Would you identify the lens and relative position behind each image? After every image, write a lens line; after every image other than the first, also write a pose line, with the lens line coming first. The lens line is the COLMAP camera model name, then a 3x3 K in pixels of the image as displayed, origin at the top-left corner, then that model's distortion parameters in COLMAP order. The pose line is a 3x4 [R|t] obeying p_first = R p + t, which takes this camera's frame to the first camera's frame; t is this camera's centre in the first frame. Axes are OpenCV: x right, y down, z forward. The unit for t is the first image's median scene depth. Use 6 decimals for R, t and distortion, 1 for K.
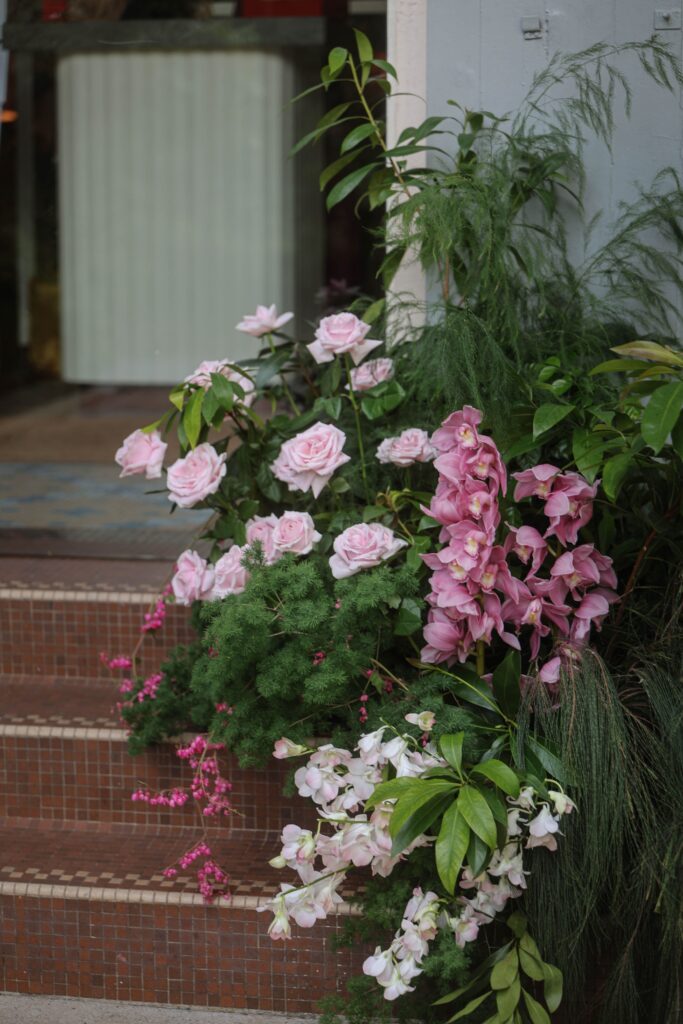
lens RADIAL K [[2155.3, 0, 341.5], [0, 2155.3, 512.0], [0, 0, 1]] dist [0.000216, -2.167697]
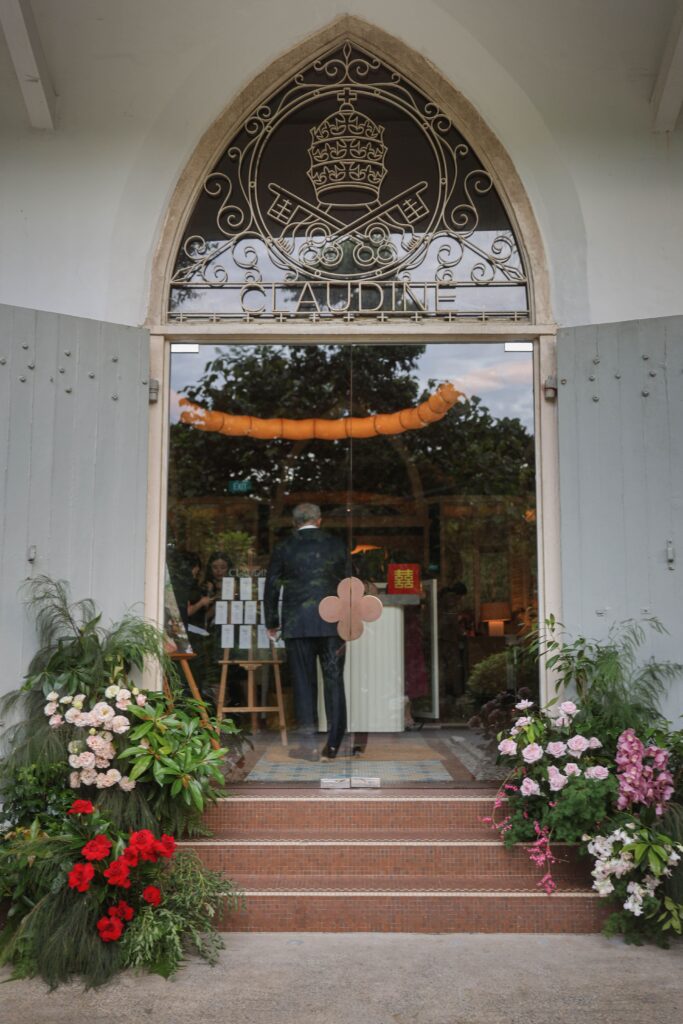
lens RADIAL K [[1051.2, 0, 341.5], [0, 1051.2, 512.0], [0, 0, 1]] dist [0.050584, -0.016499]
pose [[0.986158, 0.017787, 0.164854, -0.647339], [0.028033, 0.962032, -0.271493, 0.059635], [-0.163424, 0.272356, 0.948217, -0.574011]]
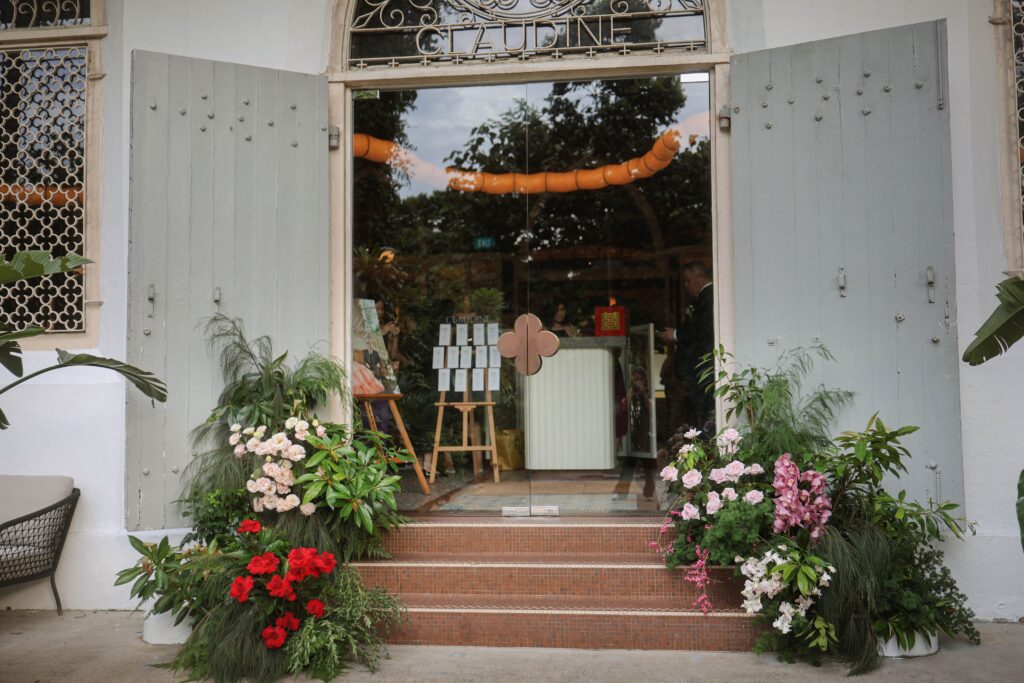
lens RADIAL K [[1016.5, 0, 512.0], [0, 1016.5, 341.5], [0, 0, 1]] dist [0.053512, -0.009501]
pose [[0.998555, -0.010590, 0.052686, -0.441110], [0.021551, 0.977016, -0.212073, 0.106946], [-0.049230, 0.212902, 0.975832, -0.565189]]
